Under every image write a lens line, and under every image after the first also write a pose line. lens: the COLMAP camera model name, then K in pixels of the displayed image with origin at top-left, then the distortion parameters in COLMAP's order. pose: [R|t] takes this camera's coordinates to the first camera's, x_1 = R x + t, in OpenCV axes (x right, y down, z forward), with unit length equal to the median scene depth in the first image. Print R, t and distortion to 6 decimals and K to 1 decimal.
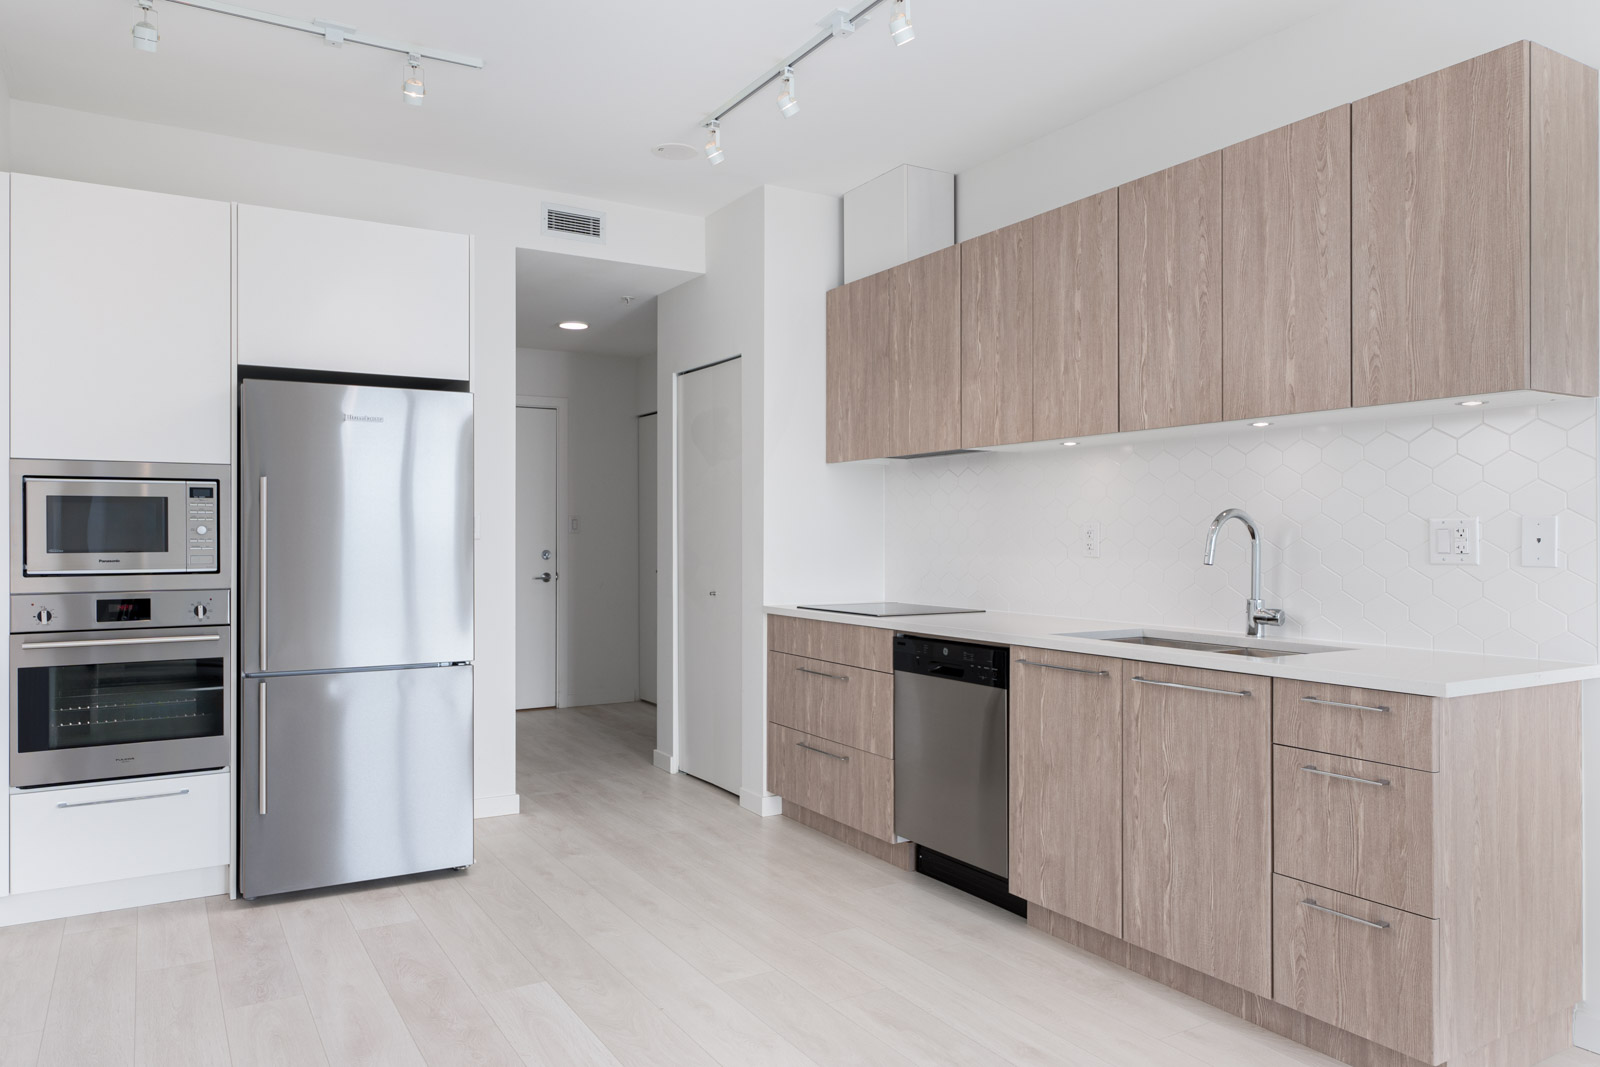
lens RADIAL K [[1099.3, 0, 795.7], [0, 1099.3, 534.2], [0, 0, 1]] dist [0.000130, 0.000076]
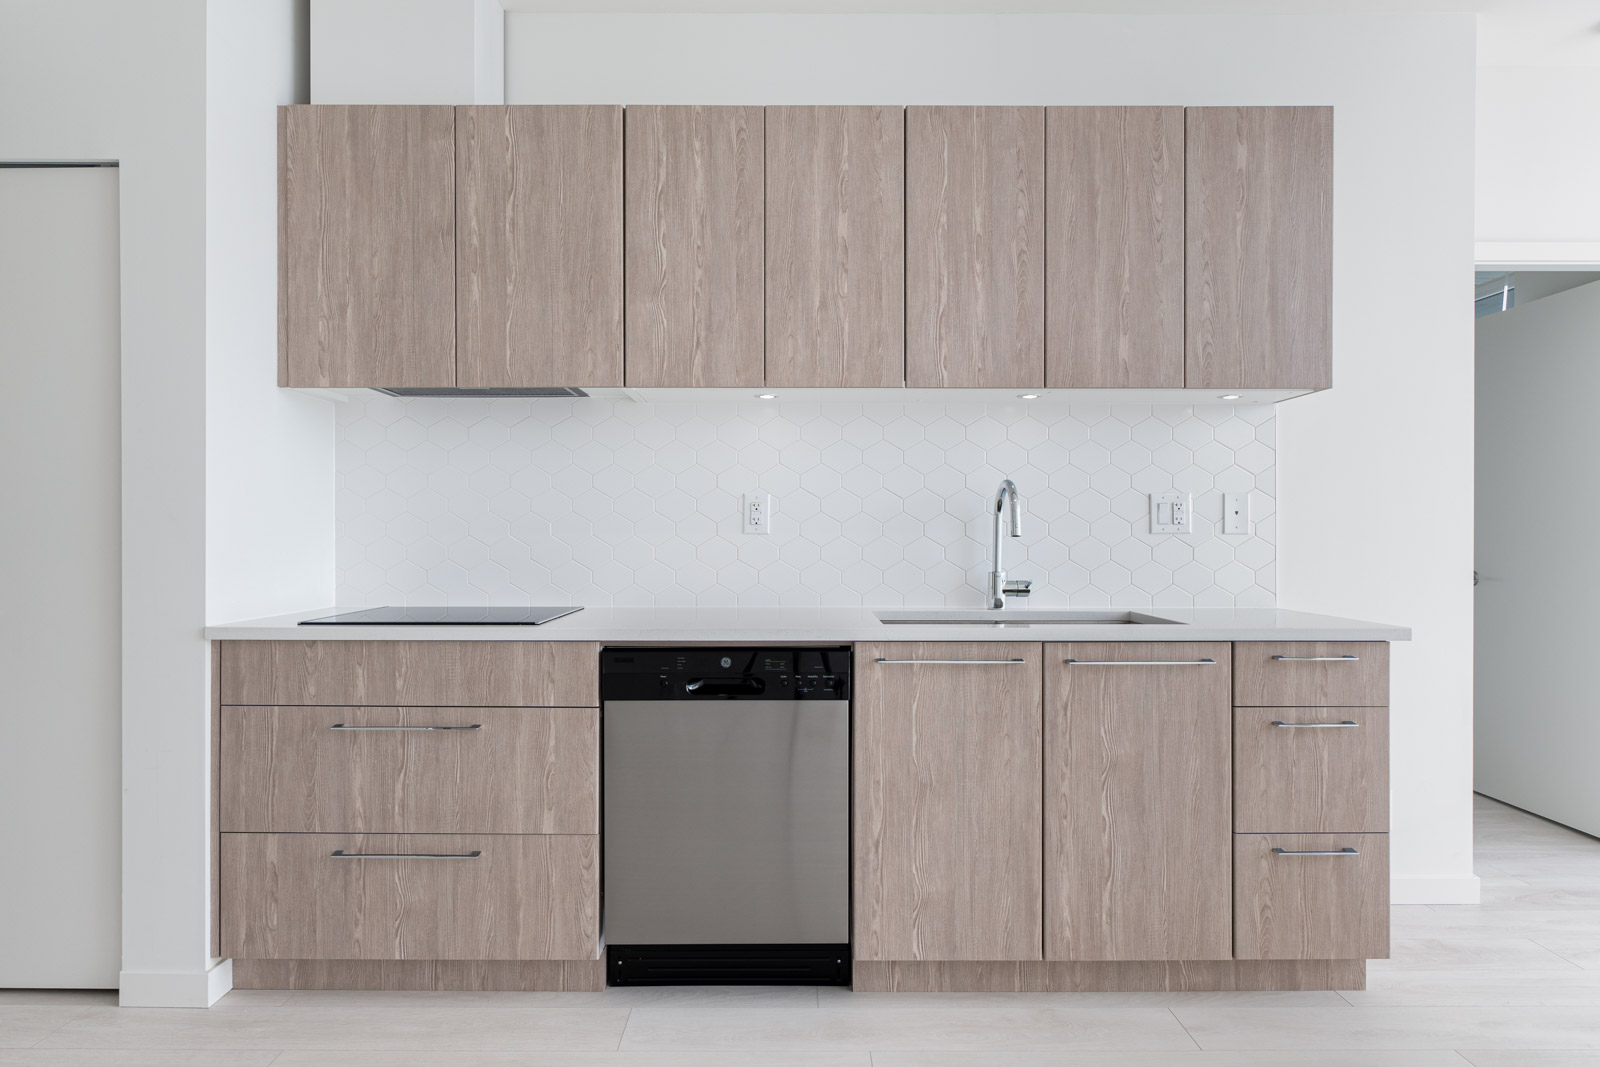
lens RADIAL K [[955.9, 0, 797.5], [0, 955.9, 535.8], [0, 0, 1]] dist [0.001463, -0.000497]
pose [[0.507247, -0.001230, 0.861800, -0.423301], [-0.002292, 0.999994, 0.002777, 0.024405], [-0.861798, -0.003384, 0.507241, 0.716085]]
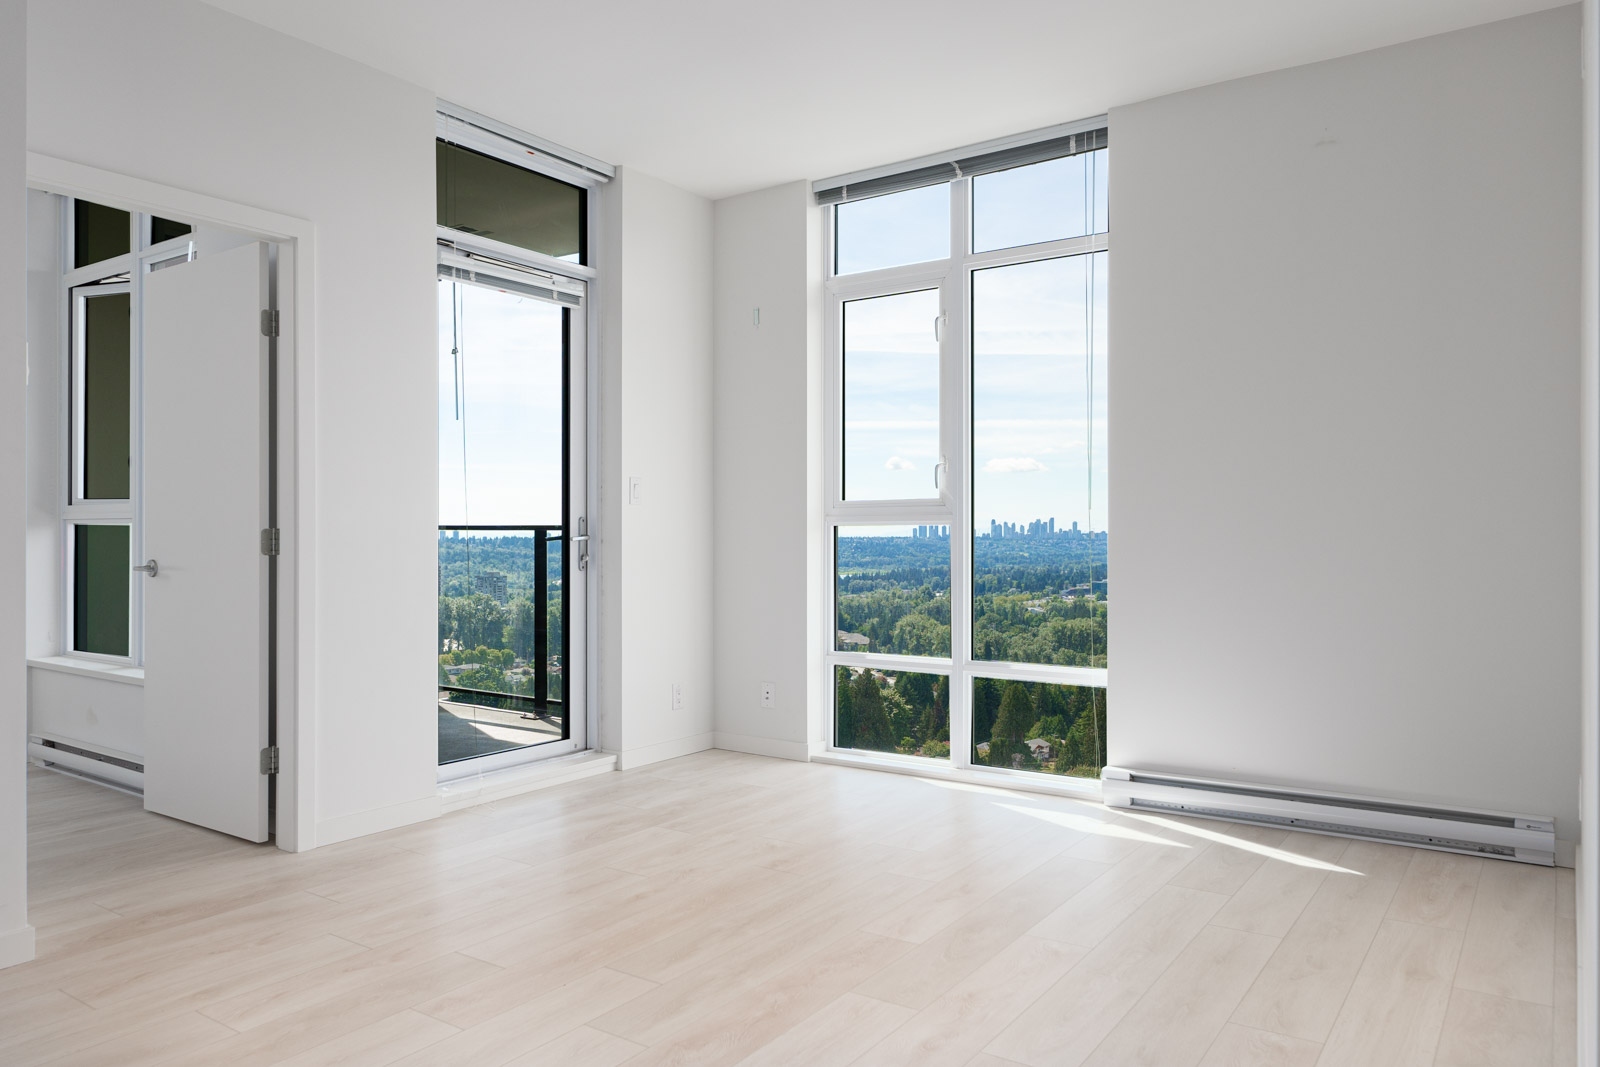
lens RADIAL K [[1099.3, 0, 795.7], [0, 1099.3, 534.2], [0, 0, 1]] dist [0.000130, 0.000076]
pose [[-0.409001, 0.001534, 0.912533, -0.338214], [-0.001290, 0.999997, -0.002259, 0.044529], [-0.912533, -0.002101, -0.408997, 0.433007]]
